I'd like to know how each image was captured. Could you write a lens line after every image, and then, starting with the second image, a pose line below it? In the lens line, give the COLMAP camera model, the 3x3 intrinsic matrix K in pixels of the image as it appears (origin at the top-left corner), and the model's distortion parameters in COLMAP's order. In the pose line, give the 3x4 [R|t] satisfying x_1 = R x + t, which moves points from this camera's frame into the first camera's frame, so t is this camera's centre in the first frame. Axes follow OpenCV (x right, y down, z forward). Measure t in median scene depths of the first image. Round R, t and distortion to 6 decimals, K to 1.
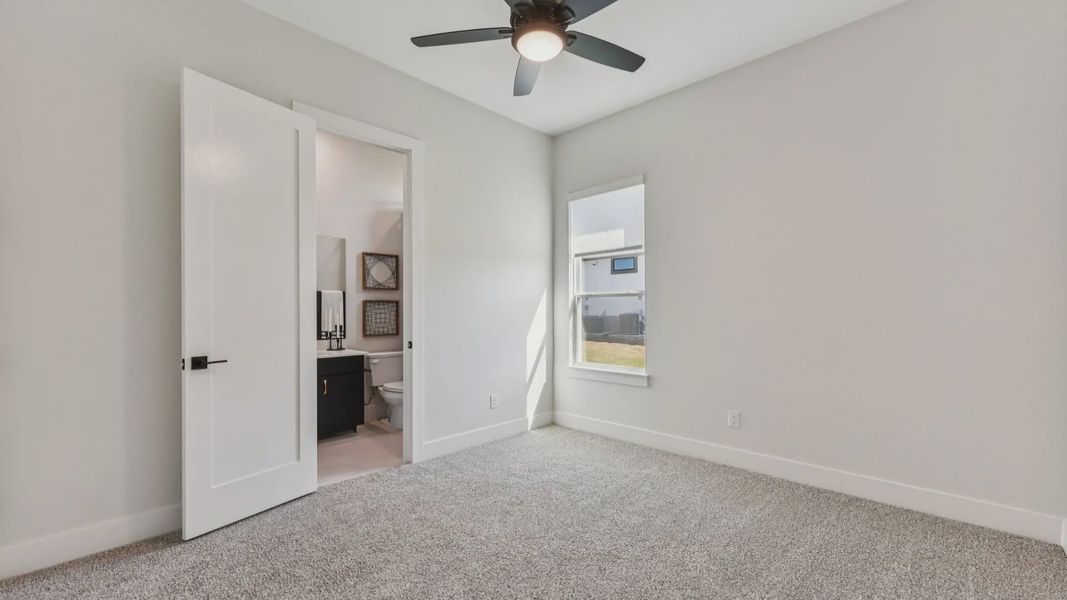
lens RADIAL K [[429.4, 0, 534.0], [0, 429.4, 308.4], [0, 0, 1]] dist [-0.001484, -0.000297]
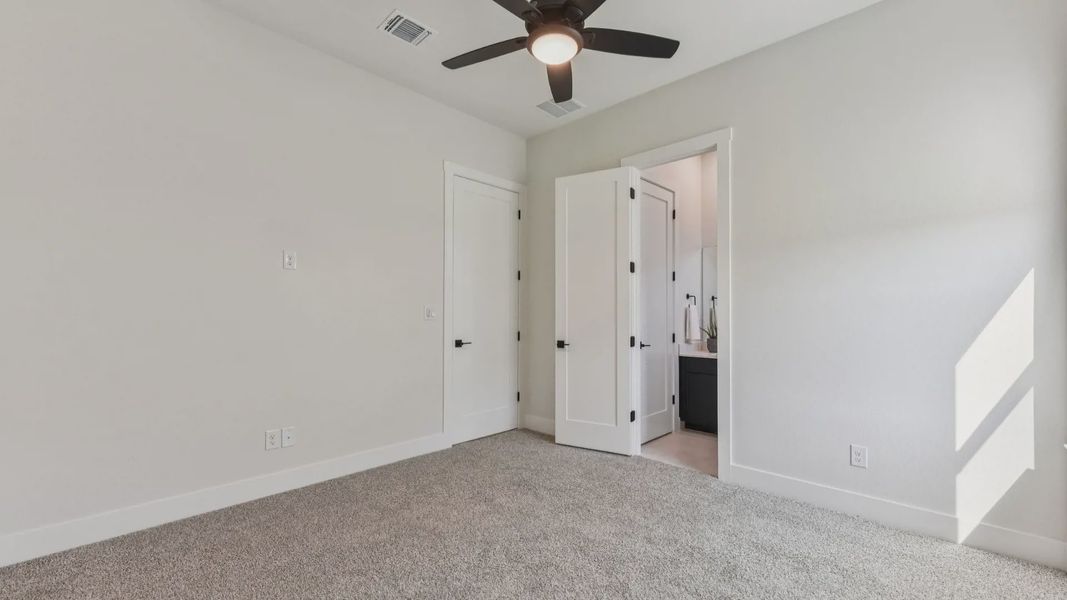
lens RADIAL K [[429.4, 0, 536.6], [0, 429.4, 303.2], [0, 0, 1]] dist [-0.001484, -0.000297]
pose [[0.023453, -0.016230, -0.999593, 0.594099], [0.003540, 0.999863, -0.016151, -0.007190], [0.999719, -0.003160, 0.023508, 0.534011]]
